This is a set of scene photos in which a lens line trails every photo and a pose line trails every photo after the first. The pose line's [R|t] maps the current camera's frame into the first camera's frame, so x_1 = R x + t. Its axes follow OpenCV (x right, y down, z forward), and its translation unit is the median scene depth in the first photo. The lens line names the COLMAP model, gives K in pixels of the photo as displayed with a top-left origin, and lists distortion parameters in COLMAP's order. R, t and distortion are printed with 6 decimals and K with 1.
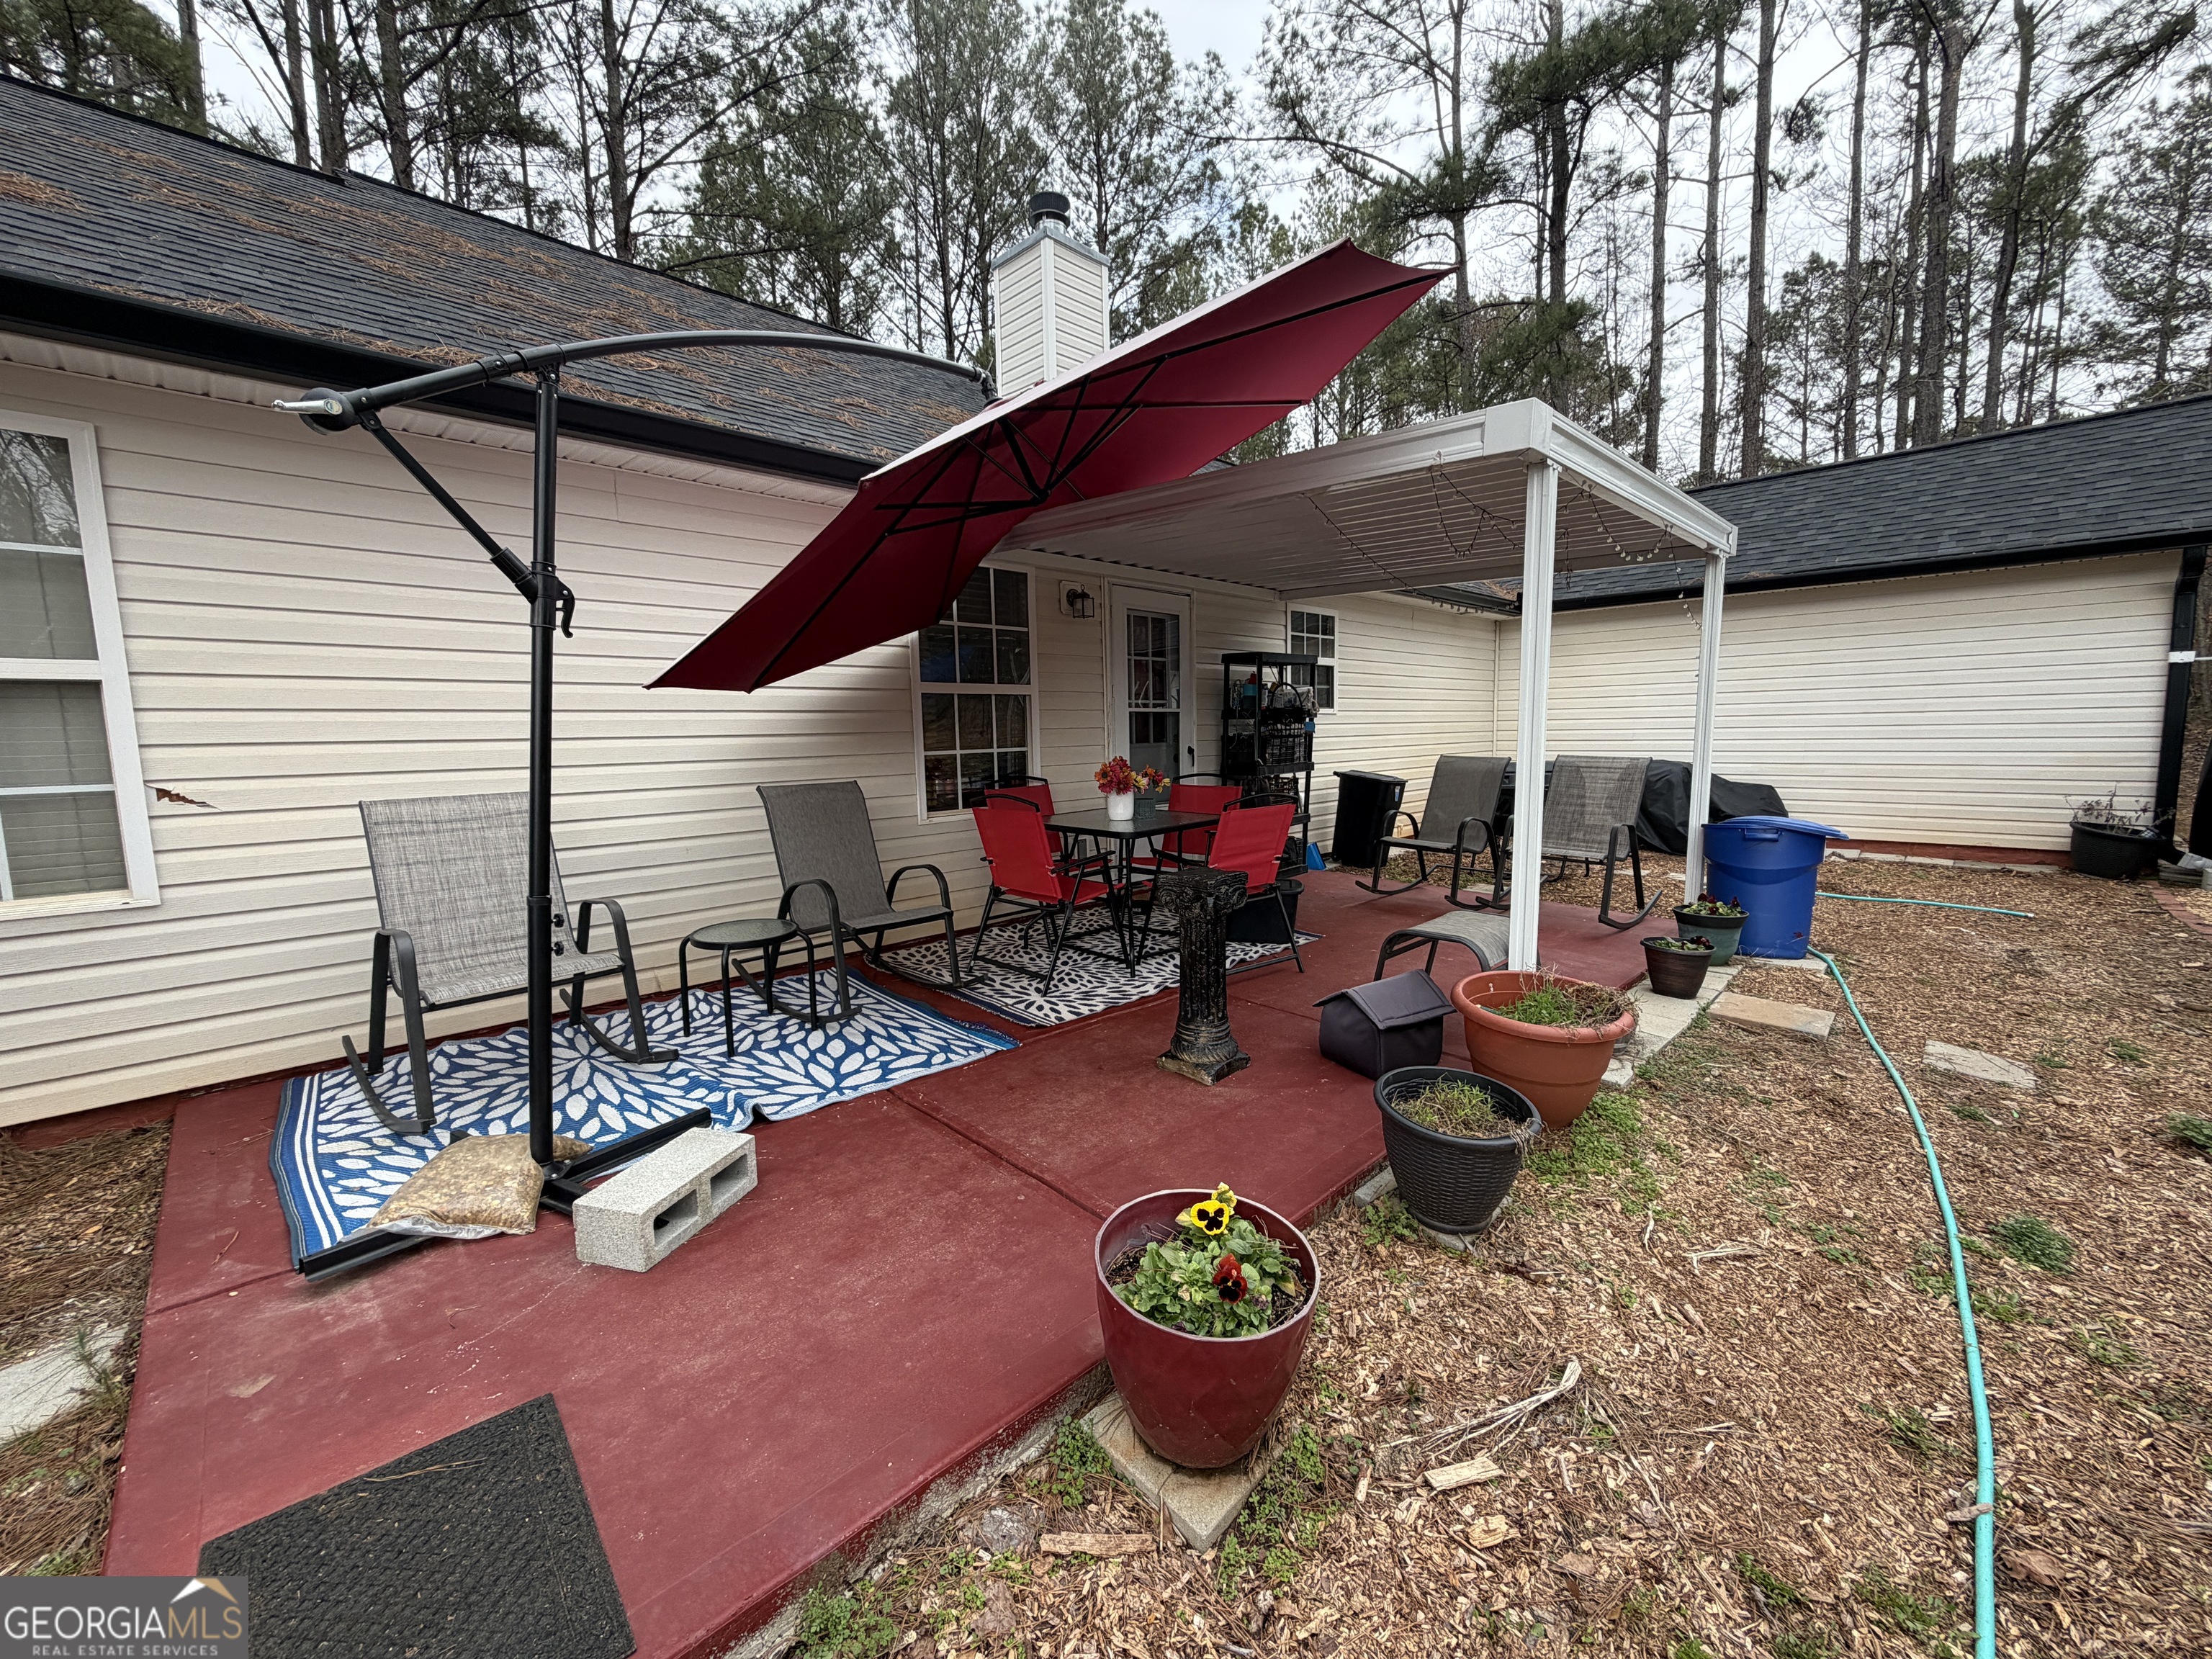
lens RADIAL K [[879.2, 0, 1103.5], [0, 879.2, 830.5], [0, 0, 1]] dist [-0.000624, 0.000100]
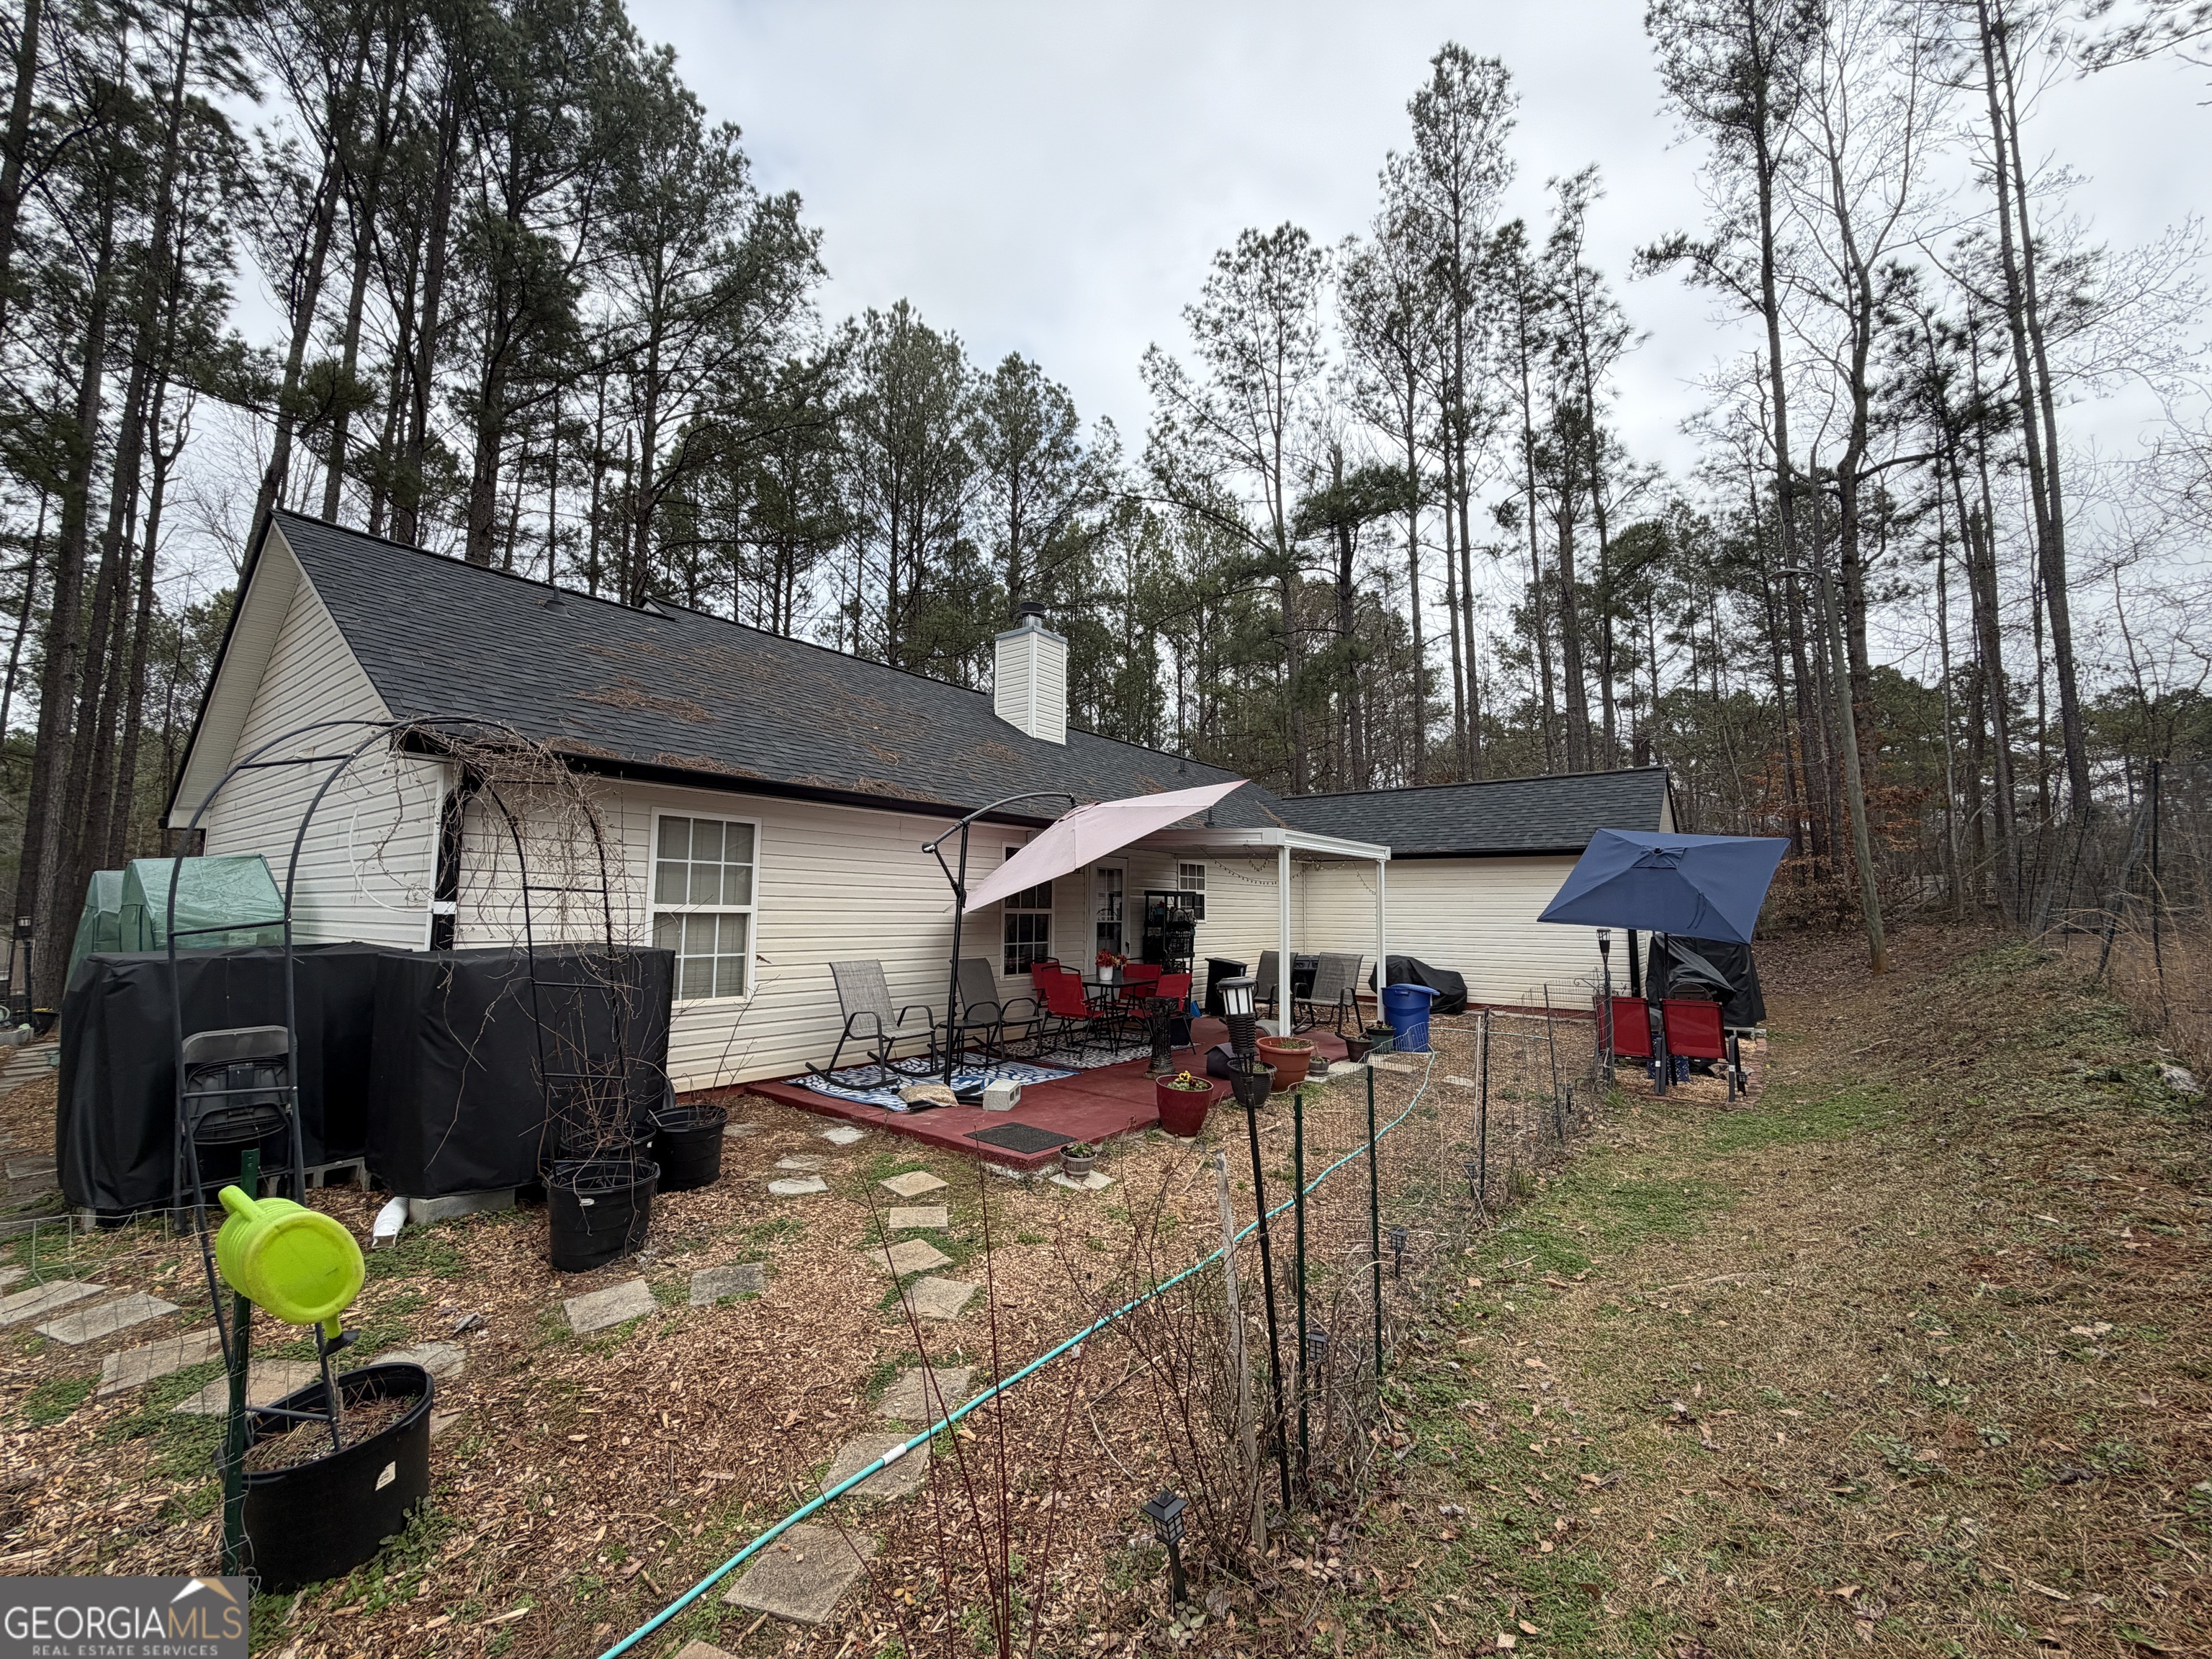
lens RADIAL K [[887.1, 0, 1105.6], [0, 887.1, 814.7], [0, 0, 1]] dist [0.017138, -0.000040]
pose [[0.987666, 0.046124, 0.149627, -0.197594], [-0.011986, 0.975095, -0.221462, 0.045023], [-0.156116, 0.216937, 0.963621, -0.681358]]
